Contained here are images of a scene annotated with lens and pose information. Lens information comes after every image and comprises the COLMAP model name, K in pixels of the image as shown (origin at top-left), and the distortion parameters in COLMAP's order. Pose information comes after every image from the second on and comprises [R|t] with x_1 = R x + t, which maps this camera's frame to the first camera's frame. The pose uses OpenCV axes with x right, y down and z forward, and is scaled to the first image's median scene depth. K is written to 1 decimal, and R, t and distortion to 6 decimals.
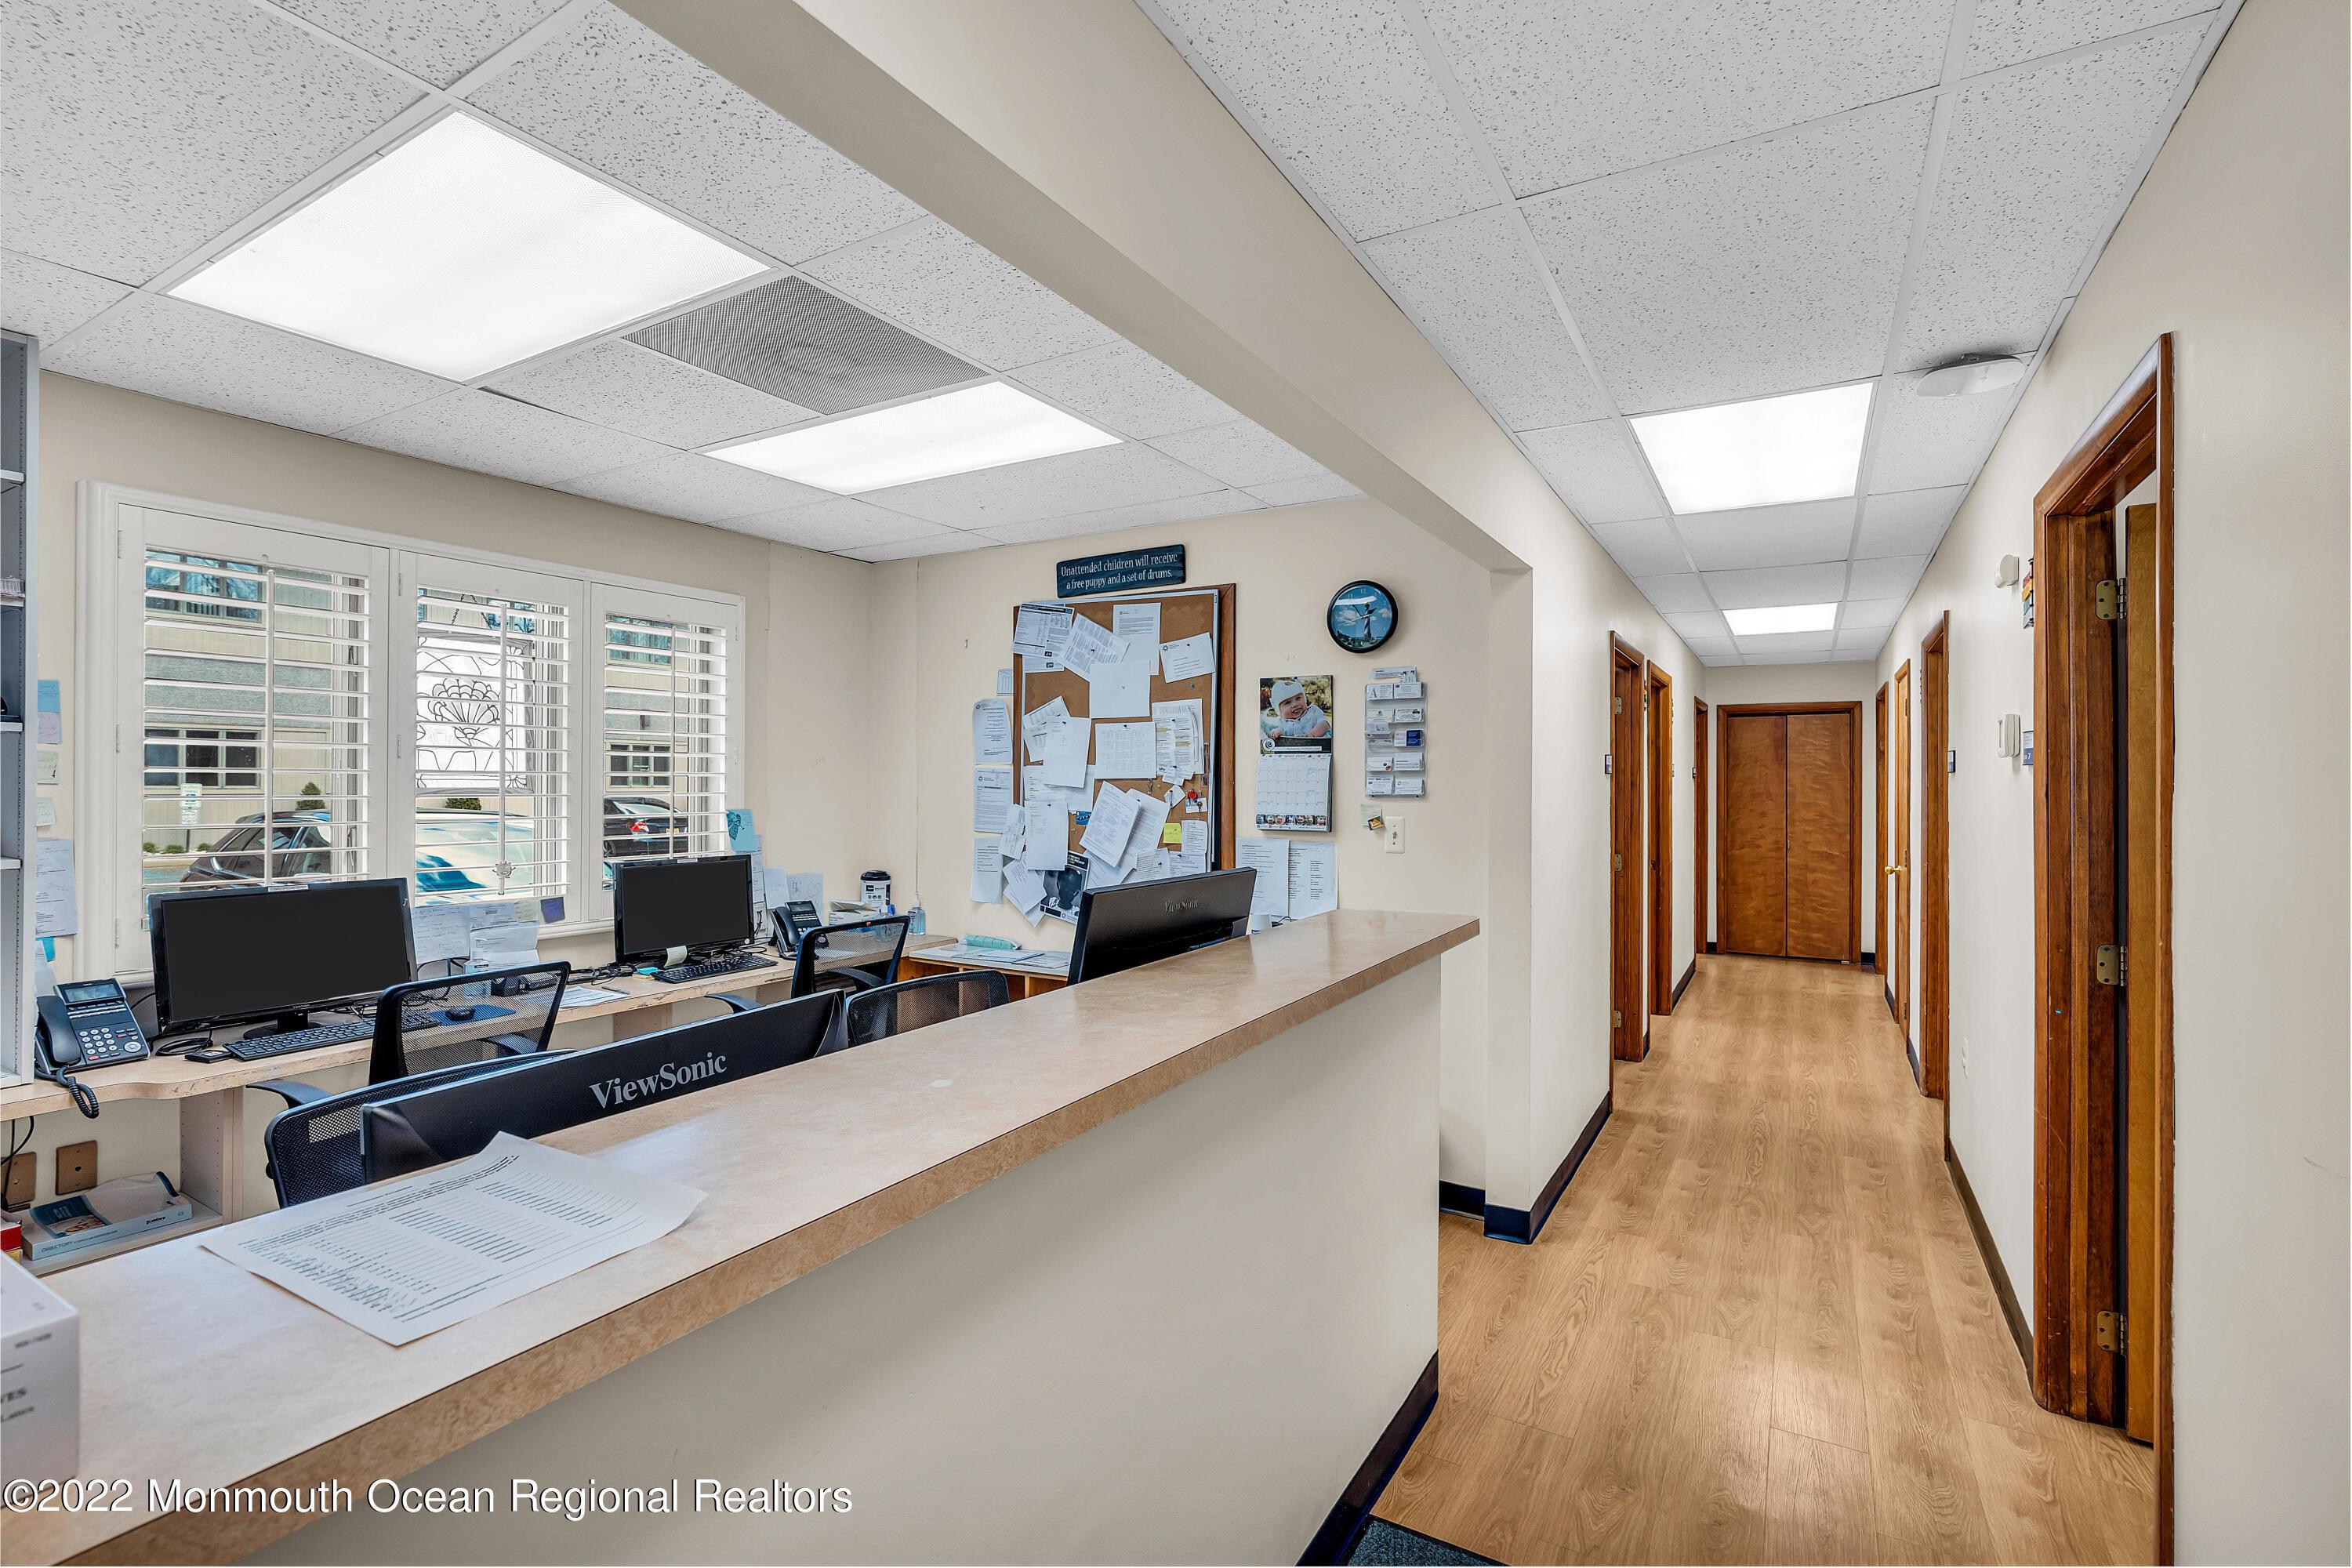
lens RADIAL K [[1058.9, 0, 1176.0], [0, 1058.9, 784.0], [0, 0, 1]] dist [0.003162, 0.000464]
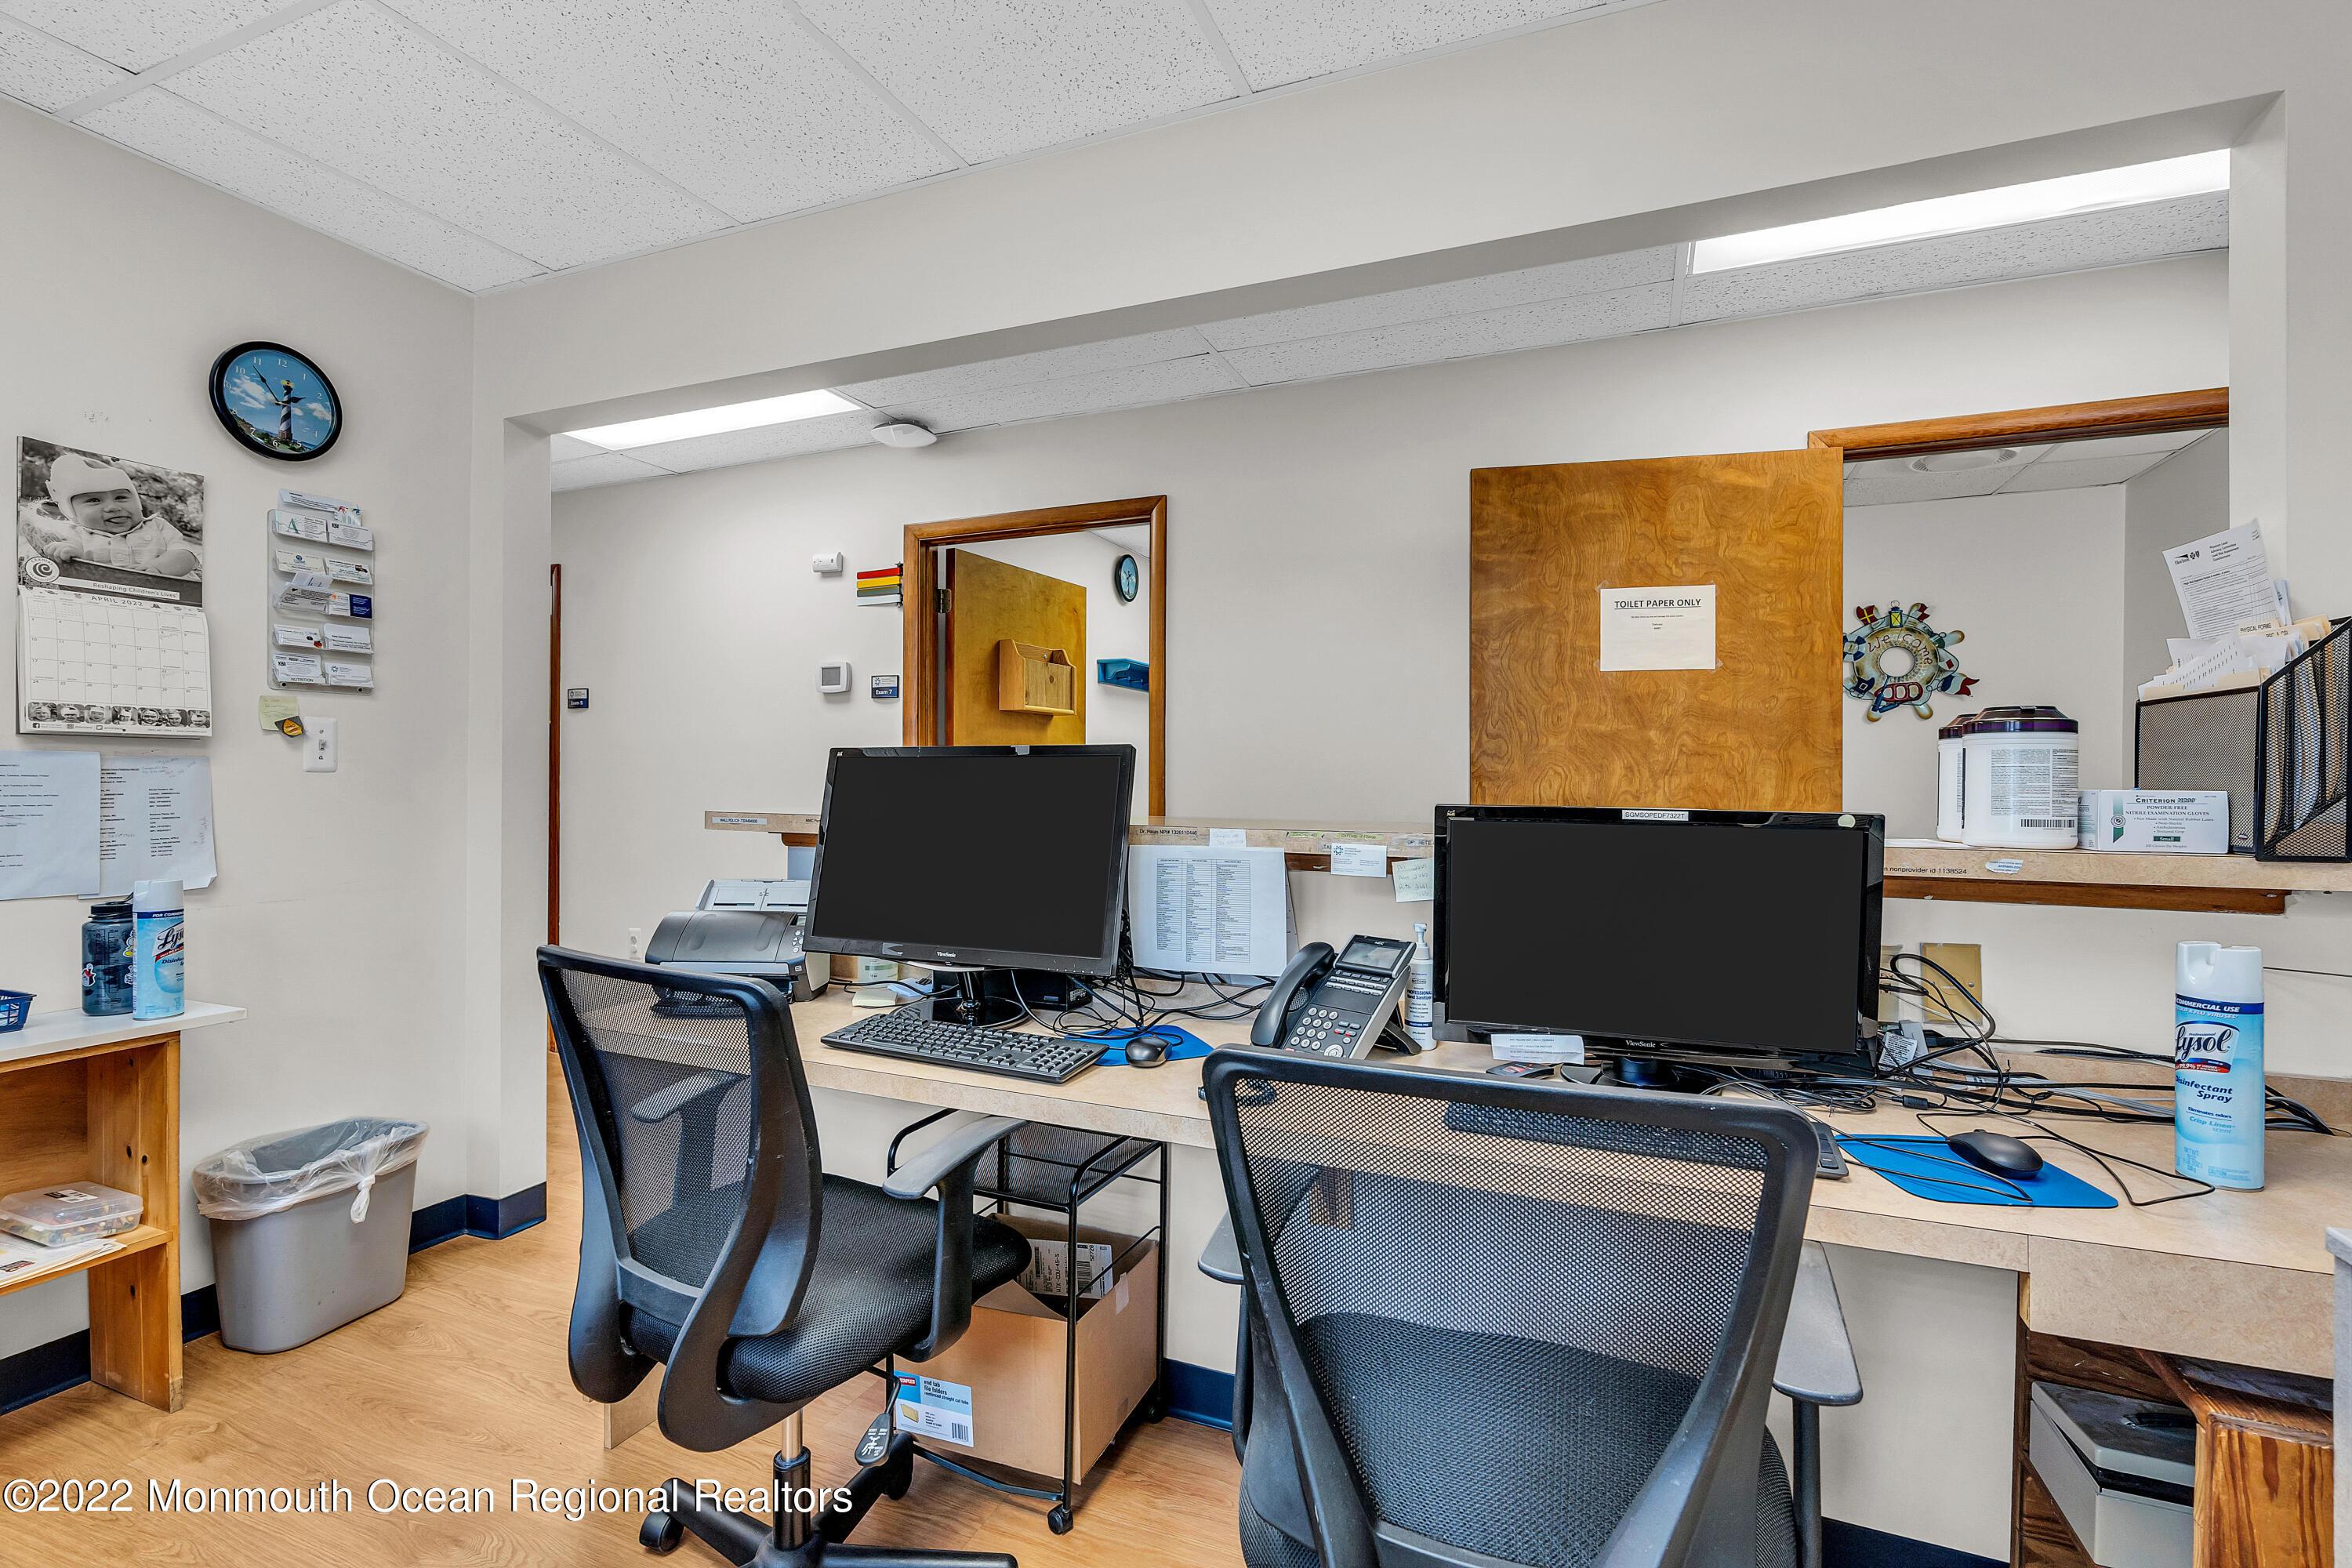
lens RADIAL K [[1058.9, 0, 1176.0], [0, 1058.9, 784.0], [0, 0, 1]] dist [0.003162, 0.000464]
pose [[-0.129087, -0.006020, 0.991615, -0.516817], [-0.002392, 0.999981, 0.005759, 0.065522], [-0.991630, -0.001628, -0.129099, 0.531235]]
